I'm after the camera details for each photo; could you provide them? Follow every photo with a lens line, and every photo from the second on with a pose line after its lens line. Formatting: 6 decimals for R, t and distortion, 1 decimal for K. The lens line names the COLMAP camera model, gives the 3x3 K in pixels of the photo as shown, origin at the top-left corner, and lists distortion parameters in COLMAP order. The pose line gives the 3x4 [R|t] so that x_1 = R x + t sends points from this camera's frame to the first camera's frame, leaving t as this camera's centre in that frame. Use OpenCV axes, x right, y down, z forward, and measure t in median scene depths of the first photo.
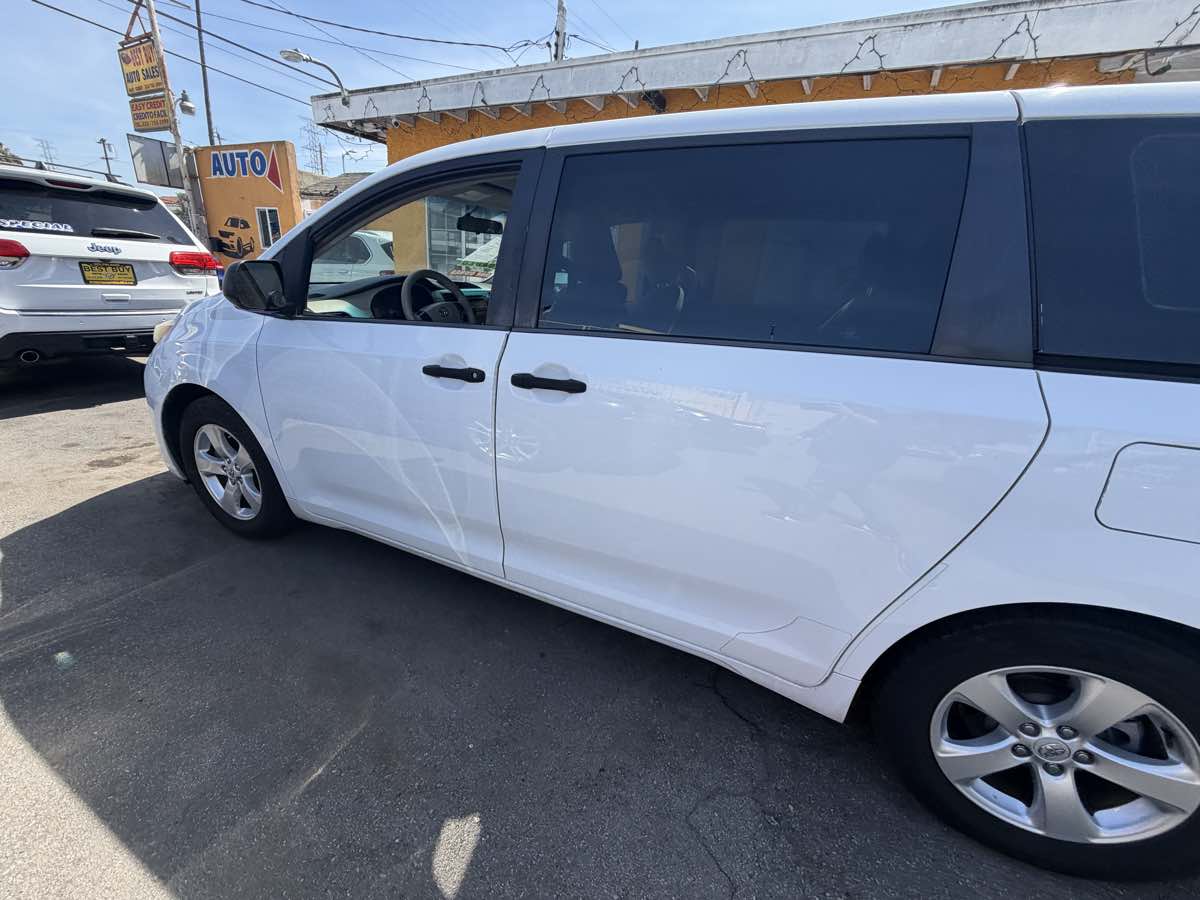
lens RADIAL K [[479.9, 0, 602.9], [0, 479.9, 449.1], [0, 0, 1]] dist [-0.000324, 0.000190]
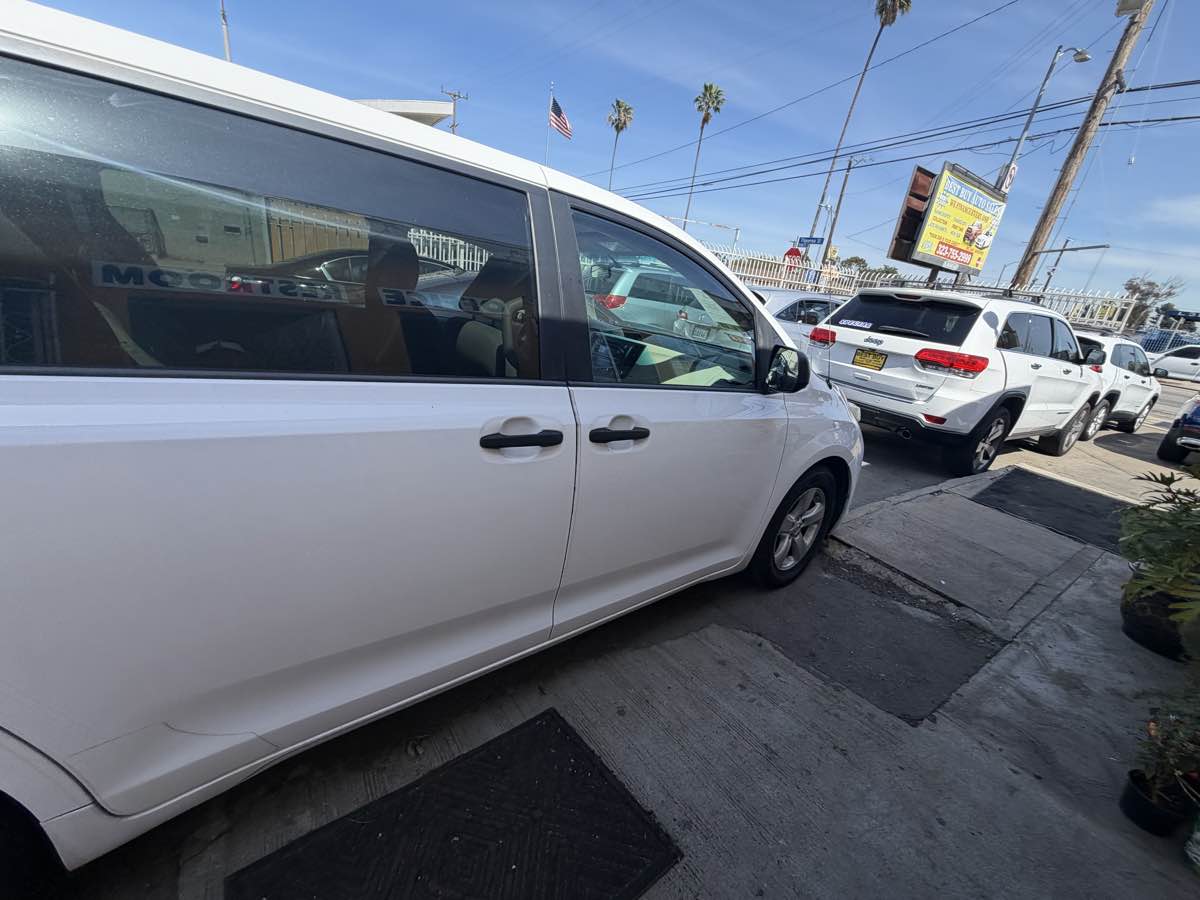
lens RADIAL K [[479.9, 0, 601.4], [0, 479.9, 448.2], [0, 0, 1]] dist [-0.000324, 0.000190]
pose [[-0.448820, 0.174601, -0.876399, 0.552294], [-0.445382, 0.806531, 0.388770, -0.450618], [0.774723, 0.564820, -0.284223, 1.201130]]
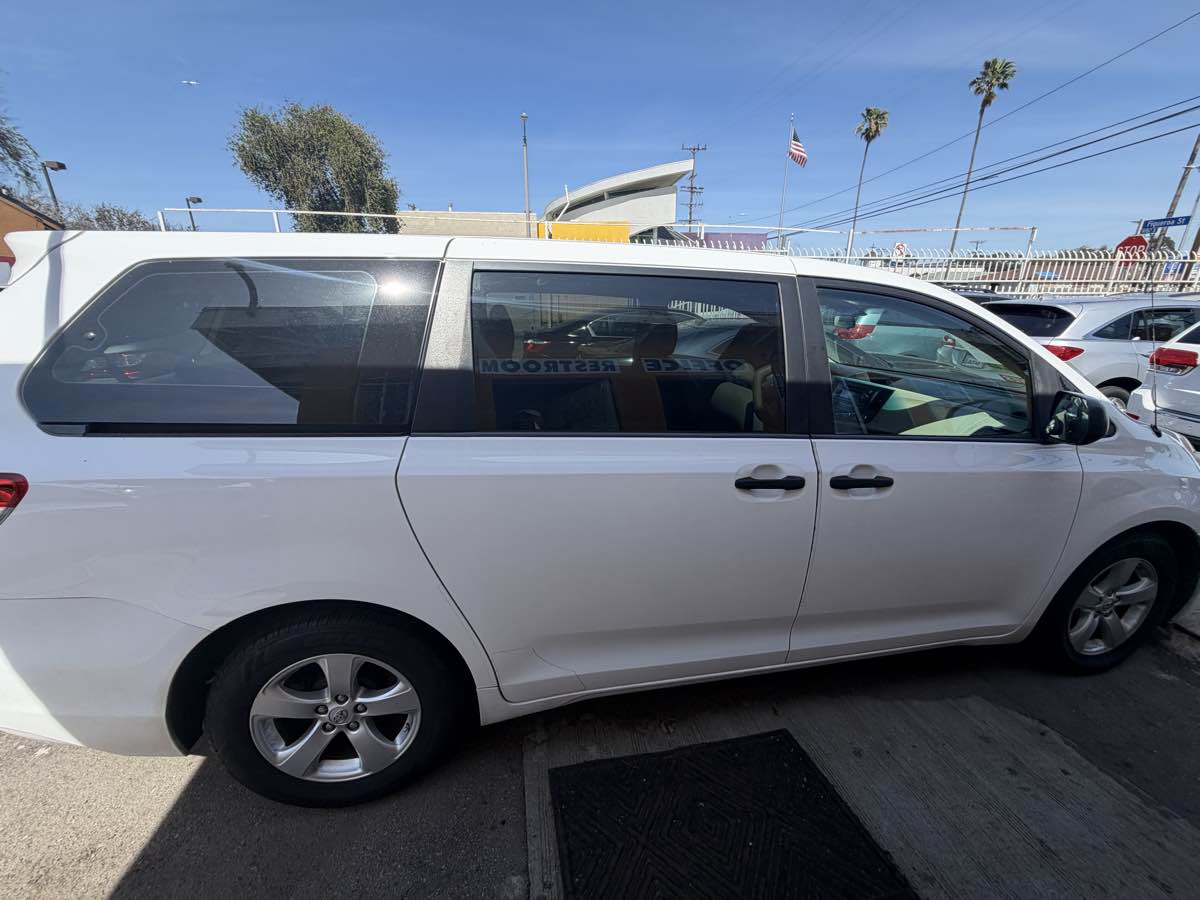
lens RADIAL K [[479.9, 0, 597.0], [0, 479.9, 446.5], [0, 0, 1]] dist [-0.000324, 0.000190]
pose [[-0.803515, 0.097795, -0.587197, 0.658821], [-0.266871, 0.822555, 0.502177, -0.502628], [0.532112, 0.560213, -0.634837, 1.228902]]
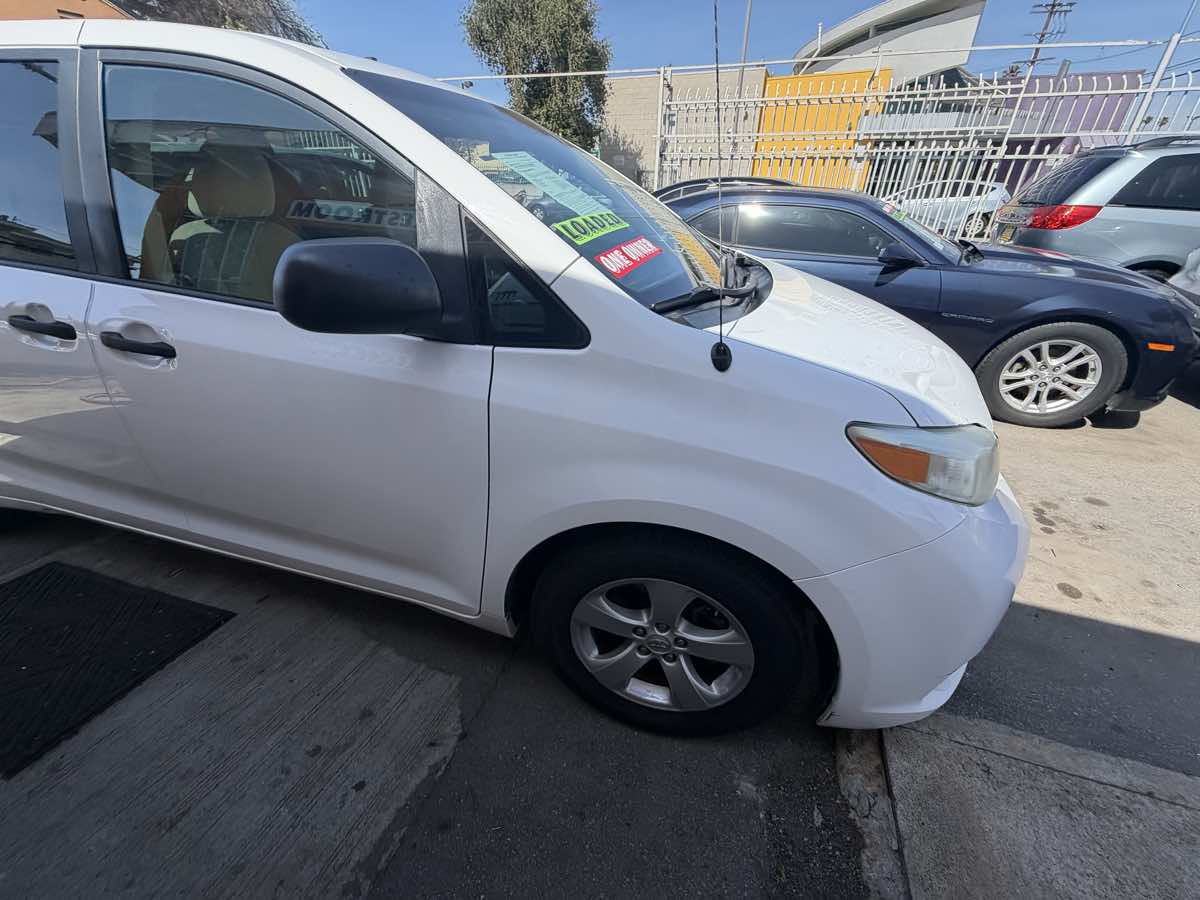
lens RADIAL K [[479.9, 0, 598.7], [0, 479.9, 446.4], [0, 0, 1]] dist [-0.000324, 0.000190]
pose [[-0.984793, 0.002803, -0.173710, -0.212786], [-0.128869, 0.658789, 0.741209, -0.580647], [0.116516, 0.752323, -0.648409, 1.449736]]
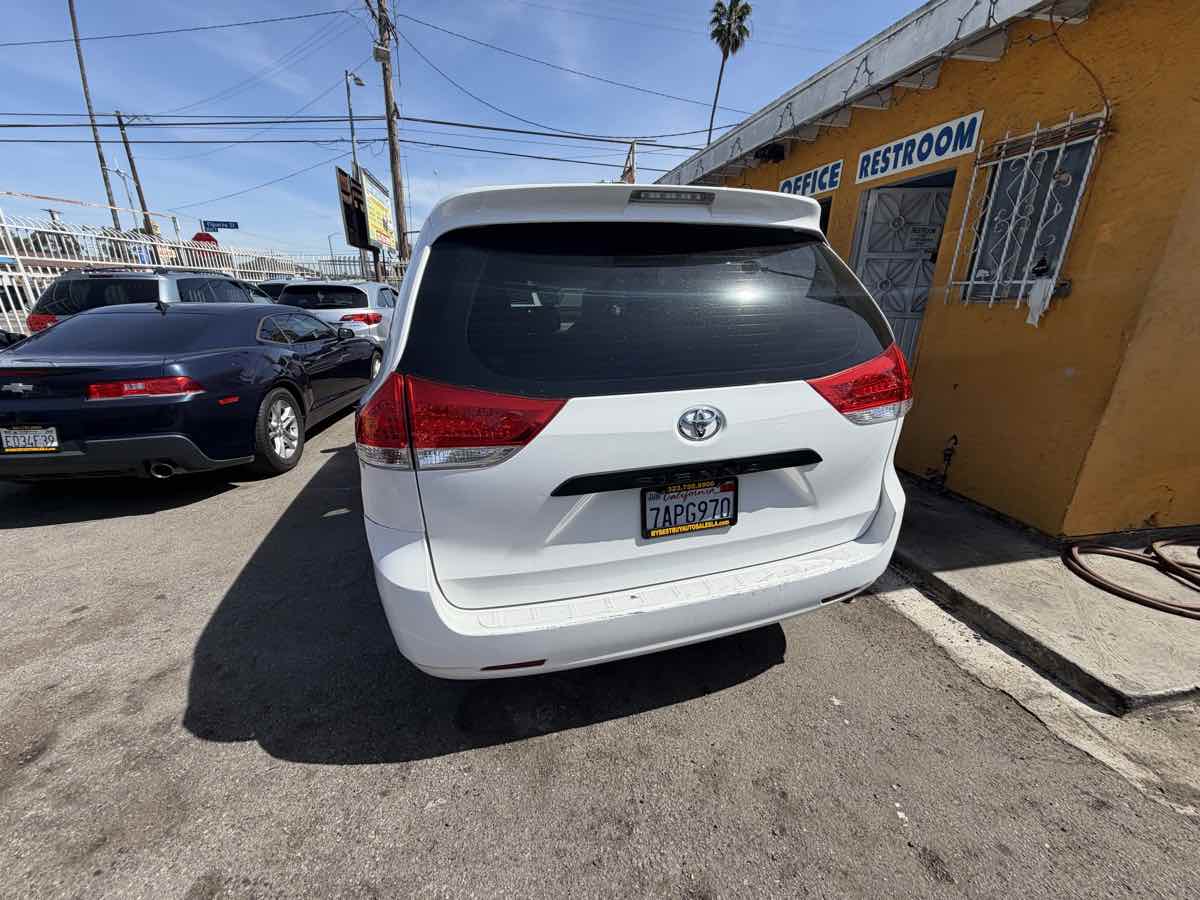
lens RADIAL K [[479.9, 0, 598.7], [0, 479.9, 444.4], [0, 0, 1]] dist [-0.000324, 0.000190]
pose [[0.645772, 0.159824, -0.746615, 1.094581], [-0.214026, 0.976535, 0.023923, 0.006823], [0.732920, 0.144346, 0.664826, 0.061755]]
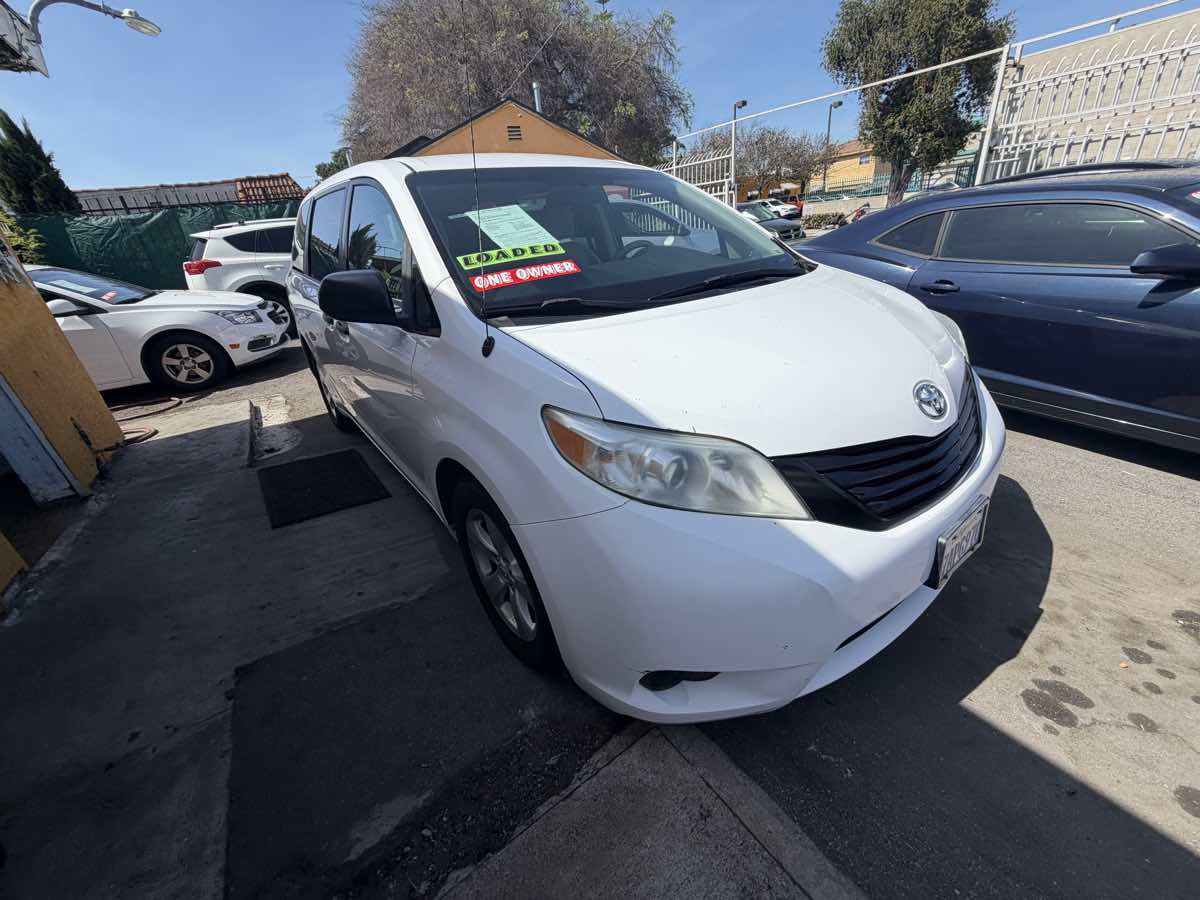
lens RADIAL K [[479.9, 0, 599.8], [0, 479.9, 447.0], [0, 0, 1]] dist [-0.000324, 0.000190]
pose [[-0.884975, -0.190660, 0.424816, -0.642048], [0.183800, 0.695213, 0.694908, -0.617141], [-0.427829, 0.693057, -0.580202, 1.484654]]
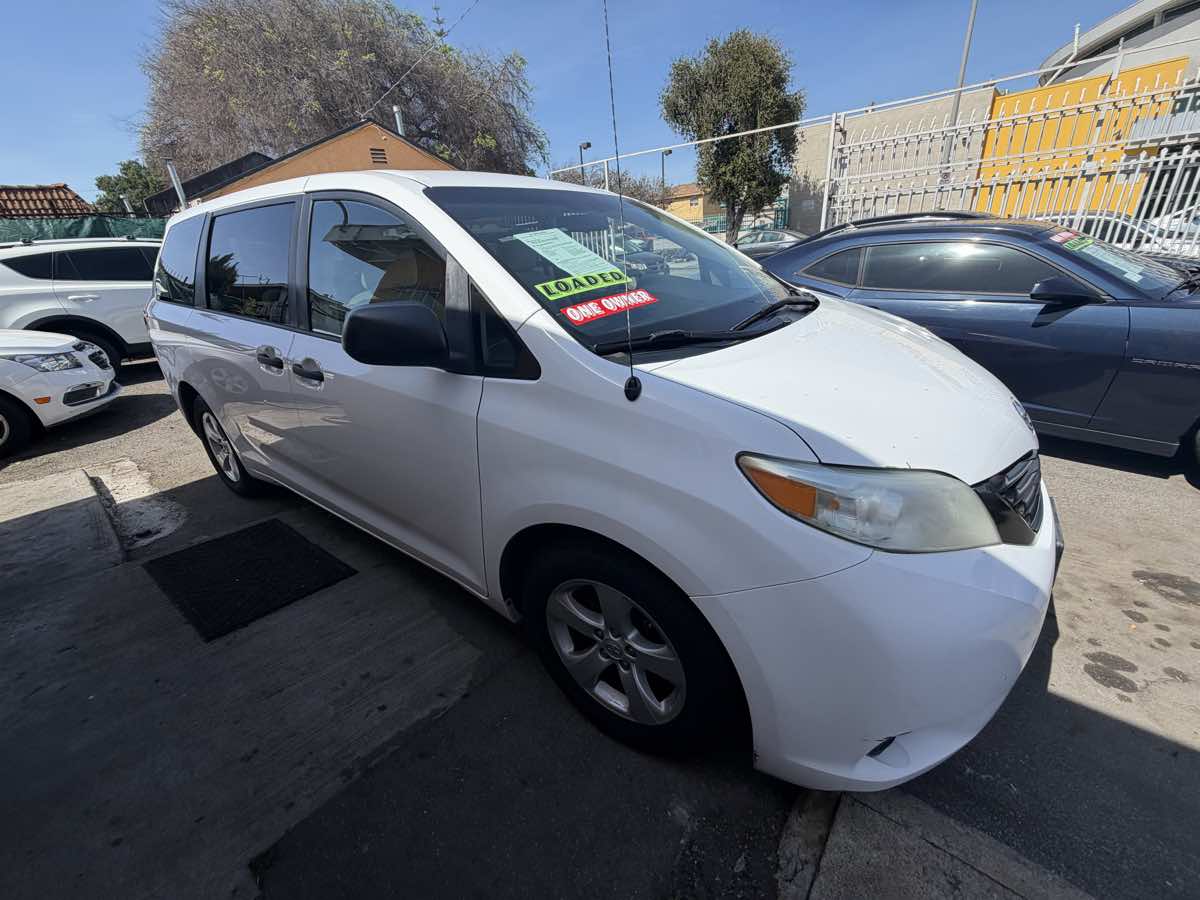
lens RADIAL K [[479.9, 0, 597.3], [0, 479.9, 446.5], [0, 0, 1]] dist [-0.000324, 0.000190]
pose [[-0.978843, -0.085249, 0.186010, -0.394479], [0.068444, 0.720295, 0.690283, -0.621970], [-0.192828, 0.688410, -0.699221, 1.506057]]
